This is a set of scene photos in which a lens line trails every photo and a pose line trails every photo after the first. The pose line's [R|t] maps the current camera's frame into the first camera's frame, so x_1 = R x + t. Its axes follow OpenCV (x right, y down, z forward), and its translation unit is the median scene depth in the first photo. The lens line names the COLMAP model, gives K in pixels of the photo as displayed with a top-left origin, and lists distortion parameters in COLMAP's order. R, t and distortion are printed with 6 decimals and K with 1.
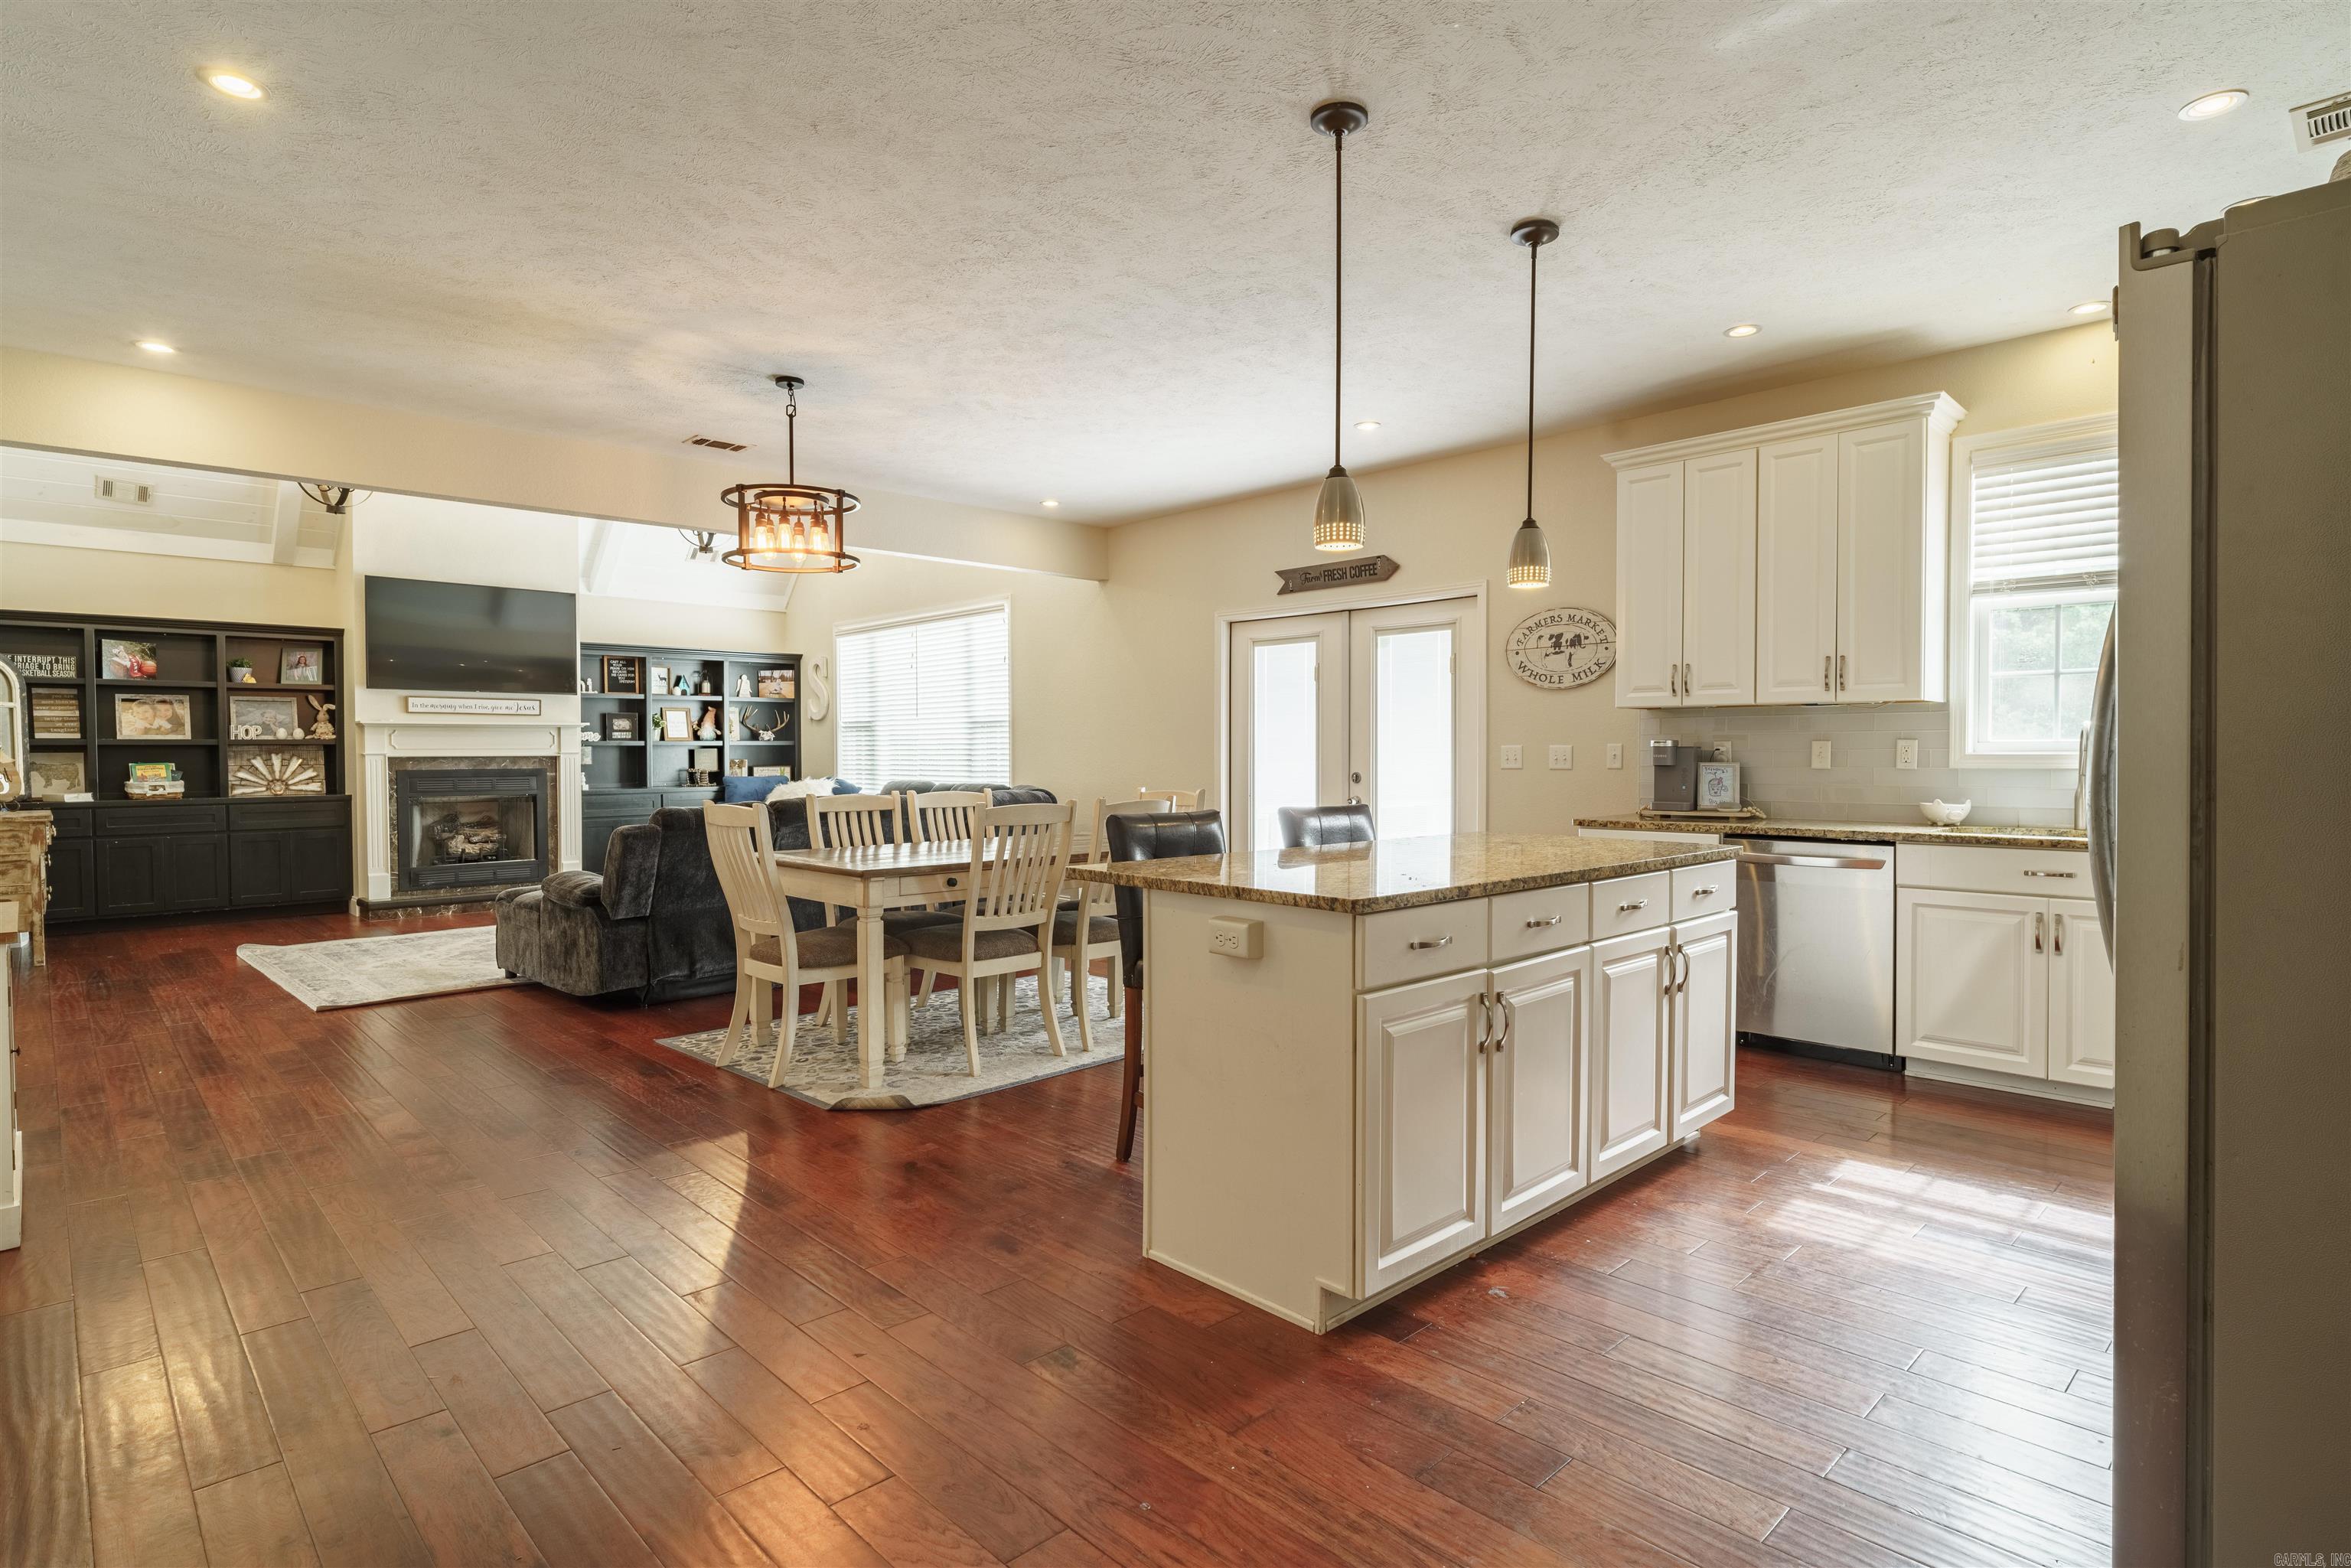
lens RADIAL K [[1200.3, 0, 1171.1], [0, 1200.3, 787.2], [0, 0, 1]] dist [-0.009458, 0.004715]
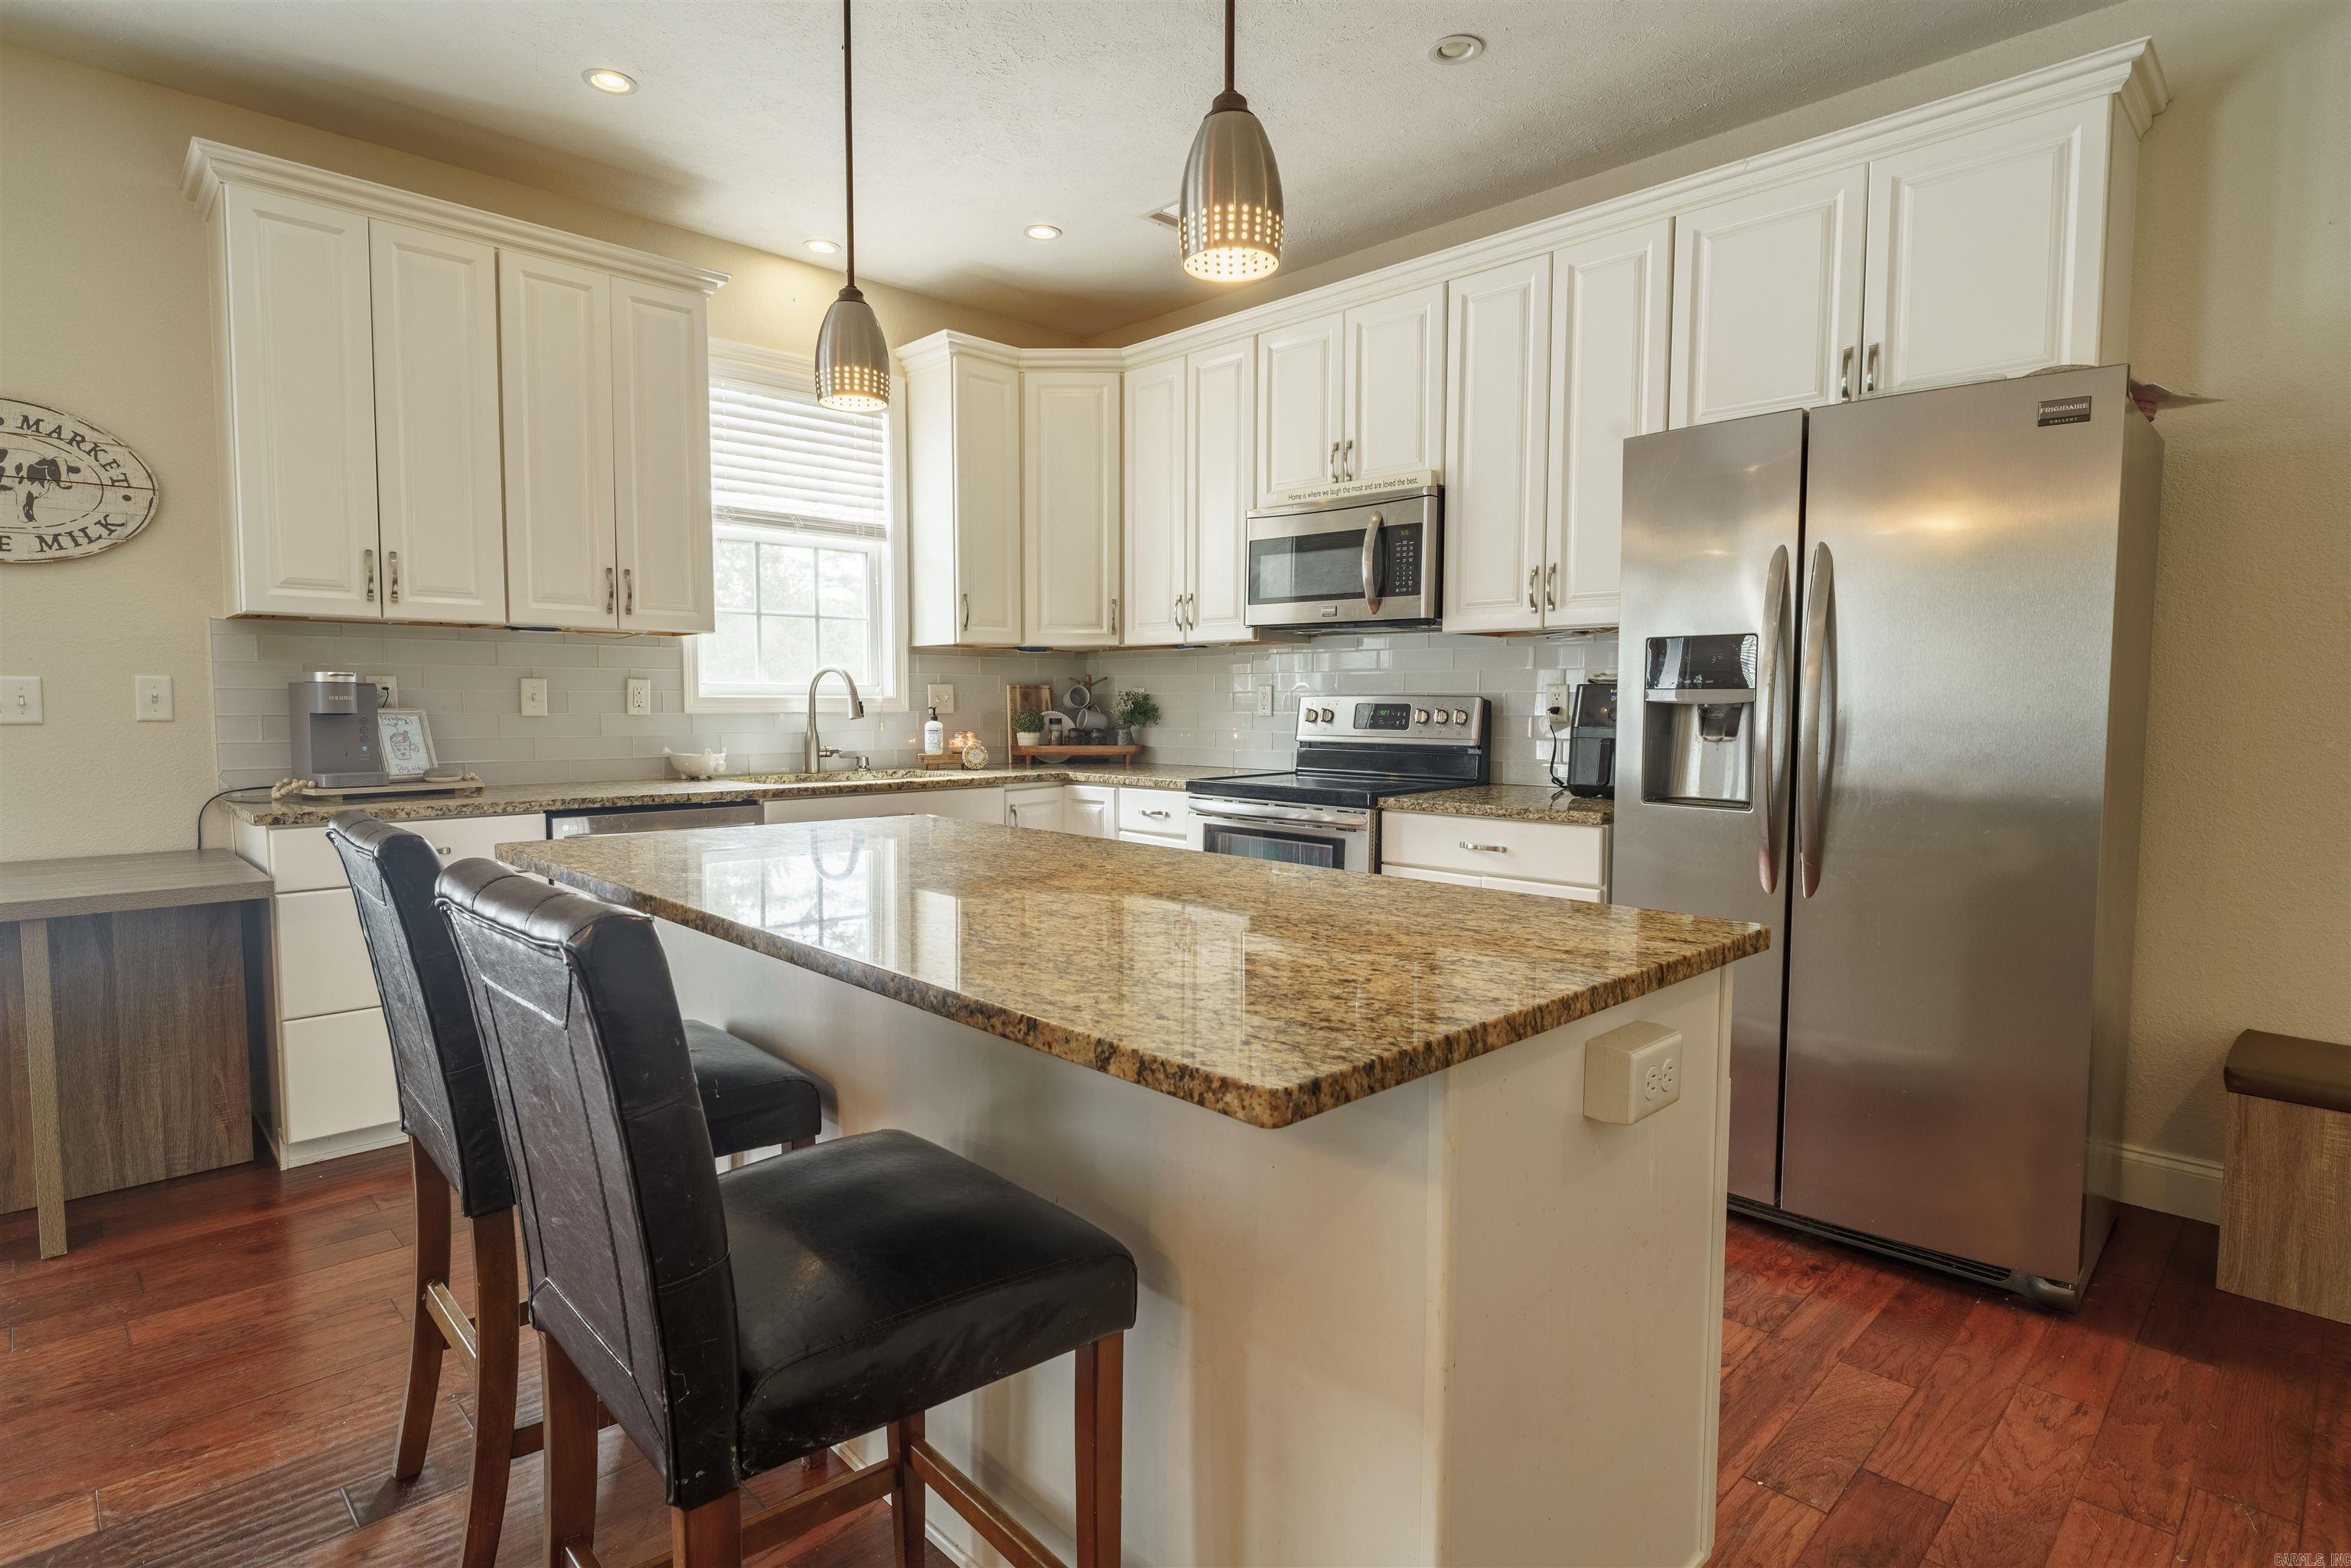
lens RADIAL K [[1200.3, 0, 1175.3], [0, 1200.3, 786.8], [0, 0, 1]] dist [-0.009458, 0.004715]
pose [[-0.014666, -0.069848, 0.997450, -0.159803], [0.025145, 0.997216, 0.070202, -0.010288], [-0.999576, 0.026110, -0.012869, 0.455878]]
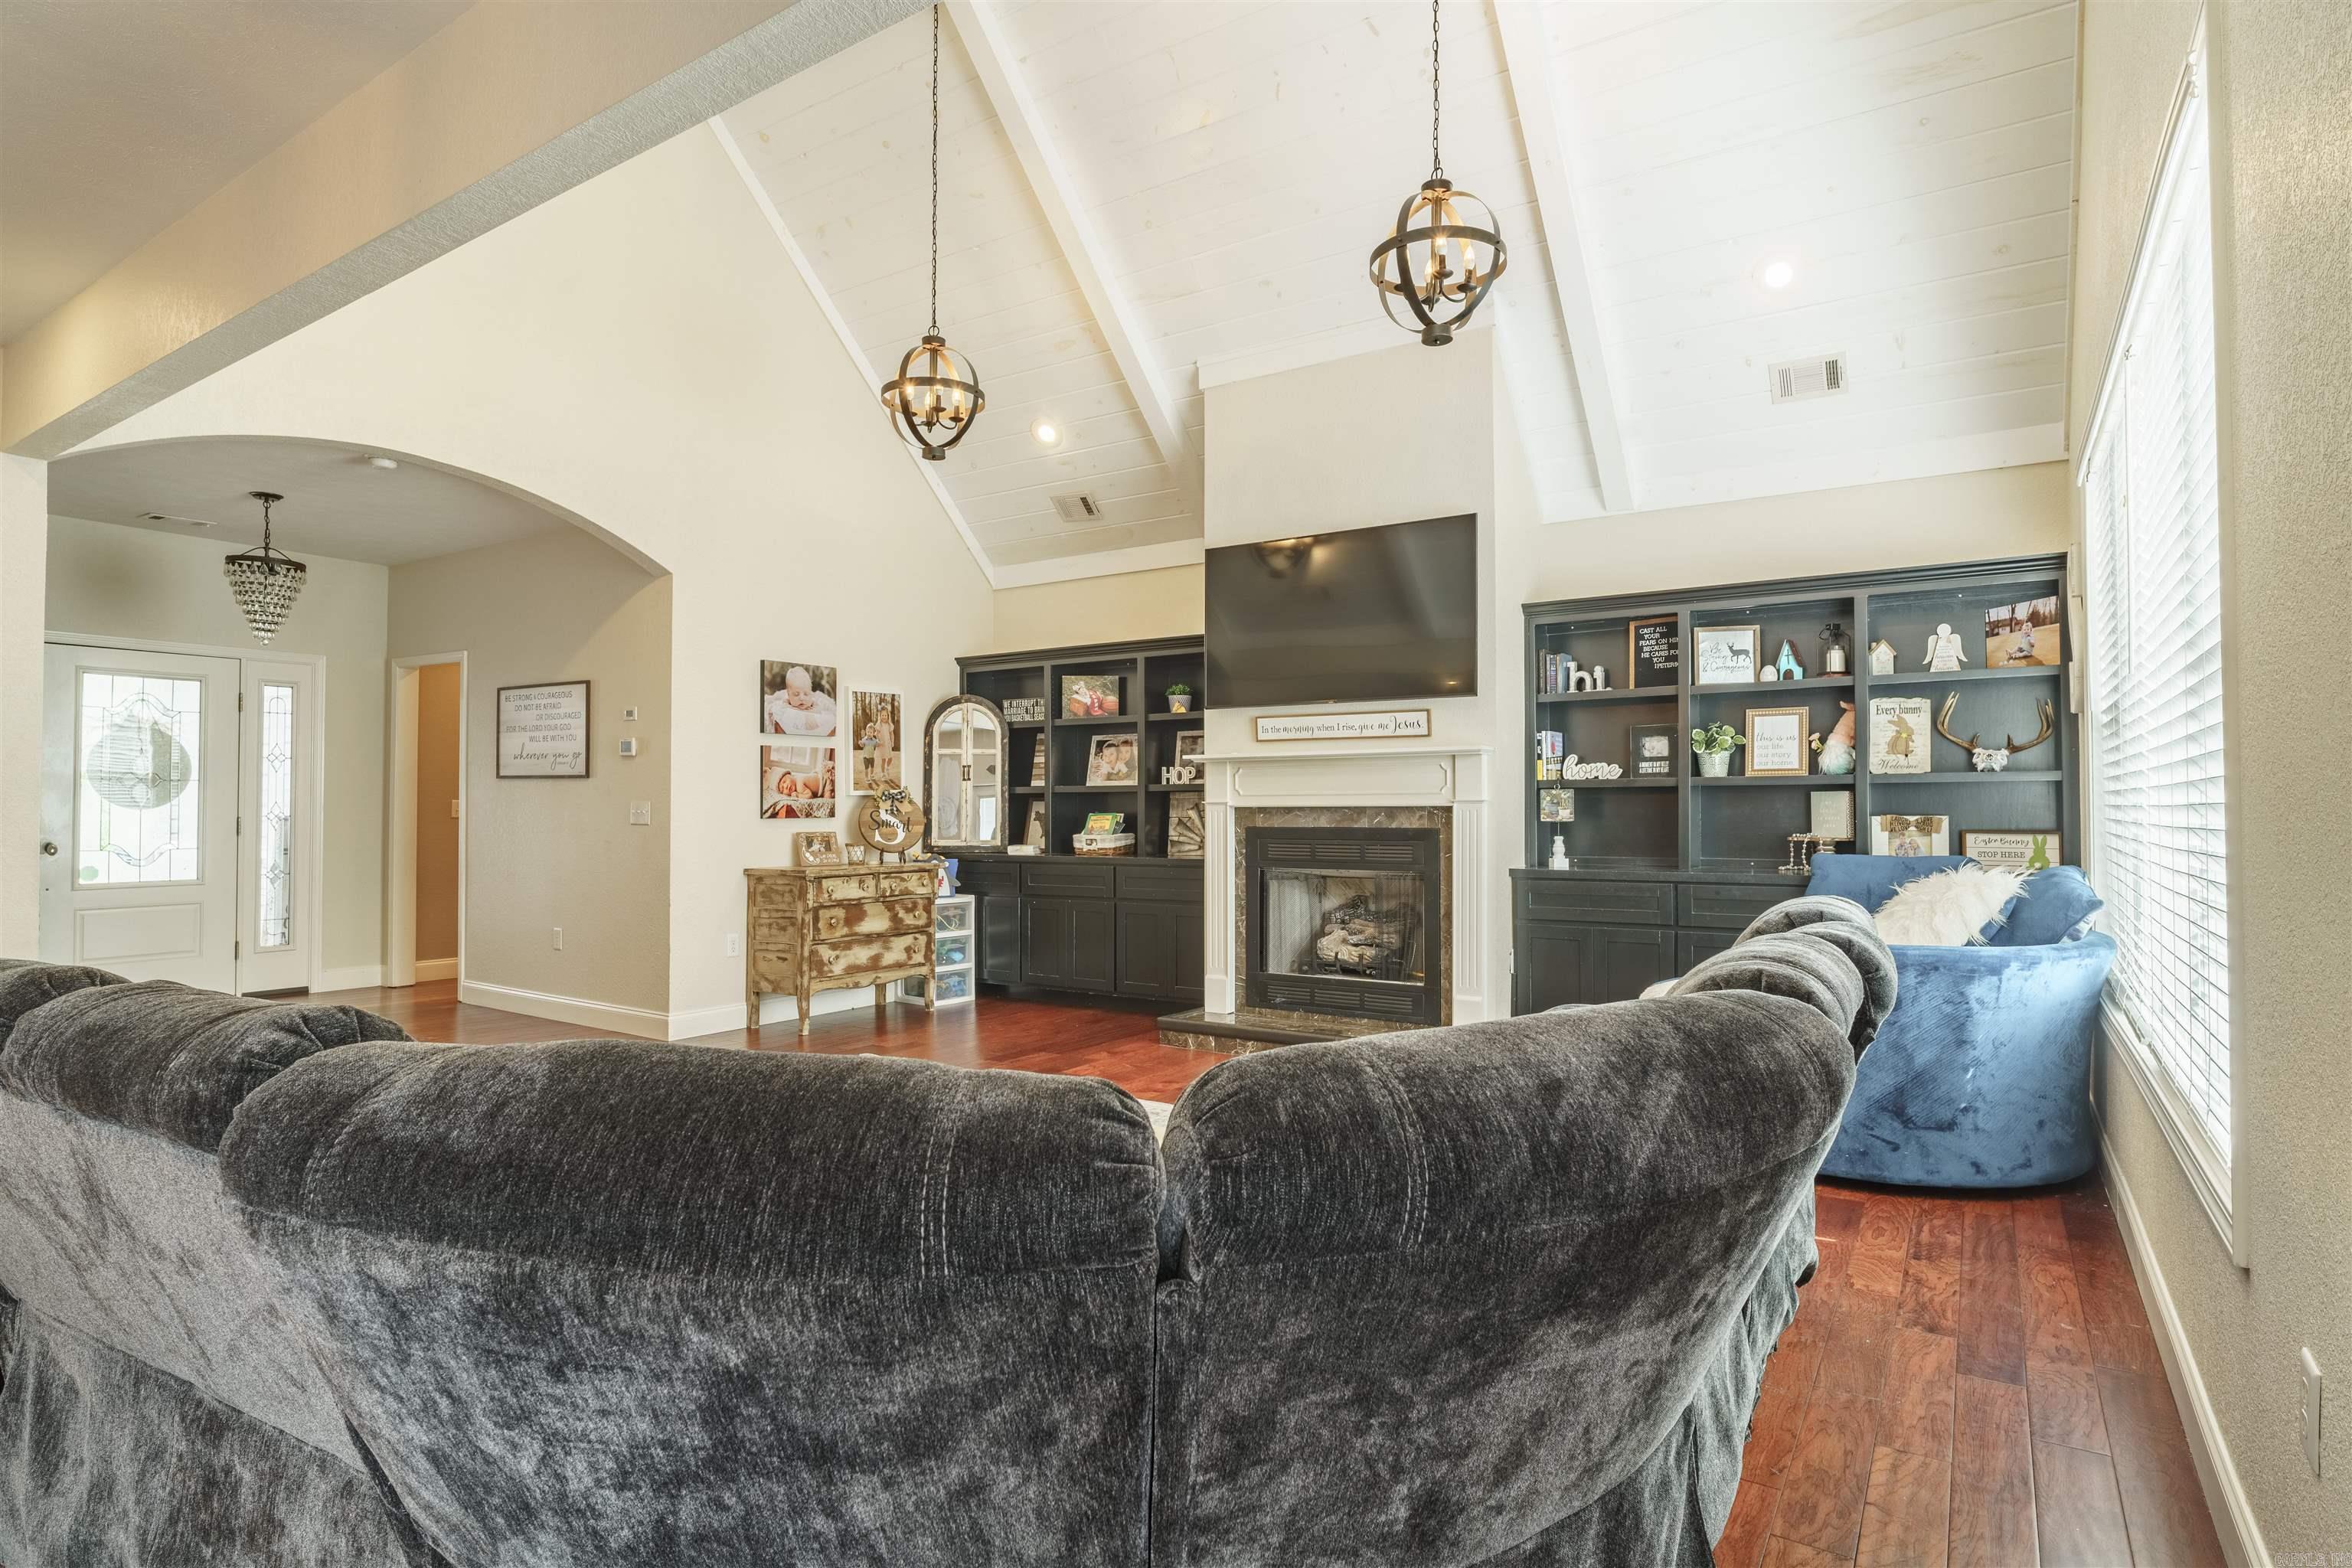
lens RADIAL K [[1200.9, 0, 1179.1], [0, 1200.9, 786.6], [0, 0, 1]] dist [-0.009458, 0.004715]
pose [[0.234964, -0.012856, -0.971919, 0.010945], [-0.026133, 0.999468, -0.019538, -0.030361], [0.971653, 0.029990, 0.234503, 1.075491]]
